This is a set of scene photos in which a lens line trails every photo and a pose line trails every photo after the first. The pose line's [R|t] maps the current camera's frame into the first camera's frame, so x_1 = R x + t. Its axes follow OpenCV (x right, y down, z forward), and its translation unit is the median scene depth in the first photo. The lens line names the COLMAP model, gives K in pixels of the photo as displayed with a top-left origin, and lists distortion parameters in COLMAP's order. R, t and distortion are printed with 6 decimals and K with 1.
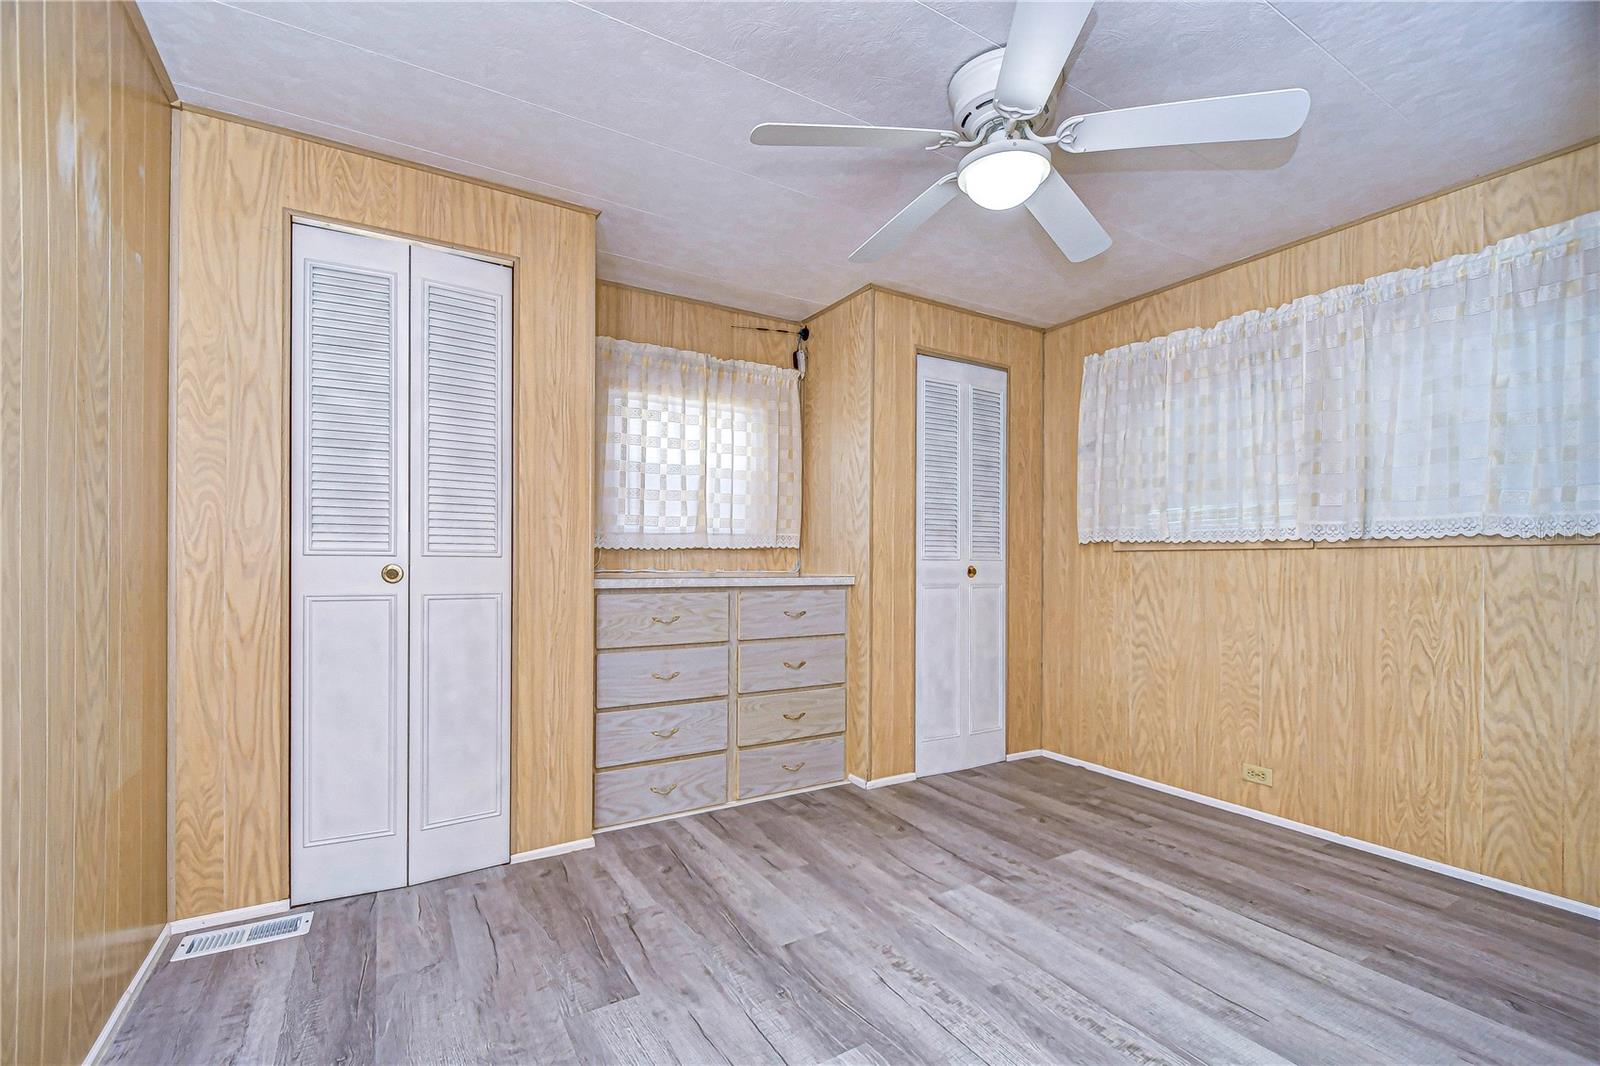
lens RADIAL K [[692.6, 0, 798.5], [0, 692.6, 559.0], [0, 0, 1]] dist [0.000675, -0.000750]
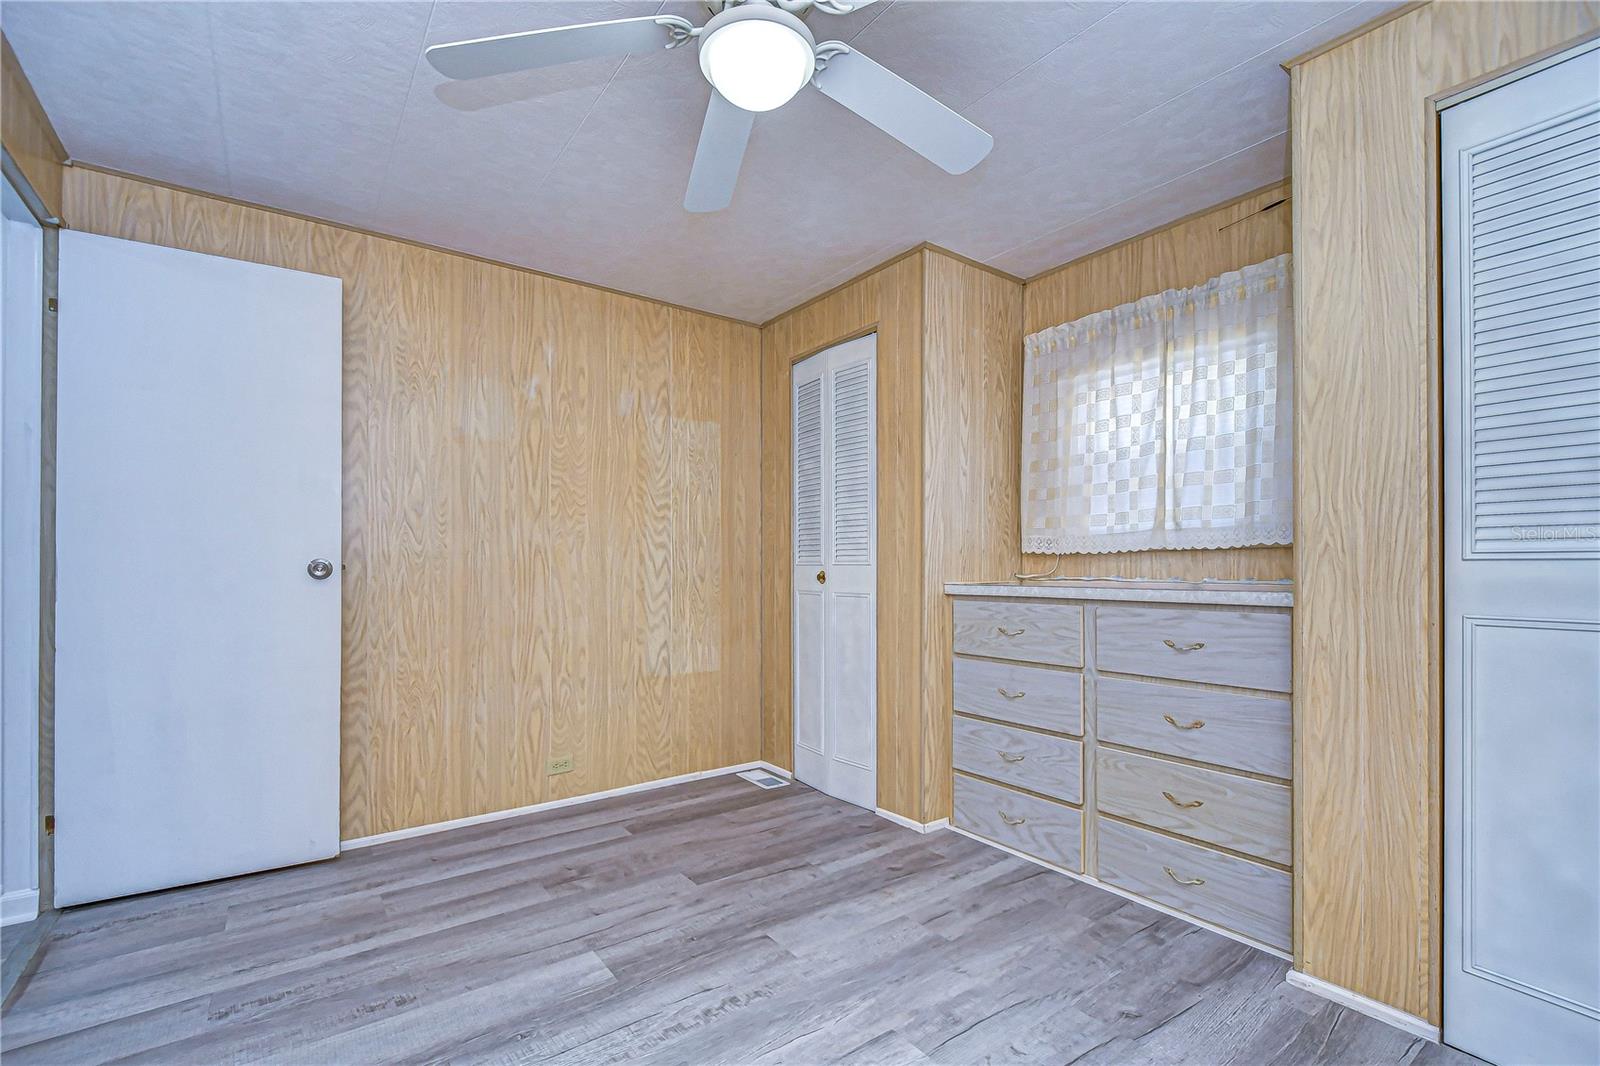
lens RADIAL K [[699.0, 0, 798.0], [0, 699.0, 560.0], [0, 0, 1]] dist [0.010036, -0.010131]
pose [[0.092273, -0.017681, -0.995577, 0.718664], [0.005293, 0.999837, -0.017266, 0.008092], [0.995720, -0.003676, 0.092352, 0.656111]]
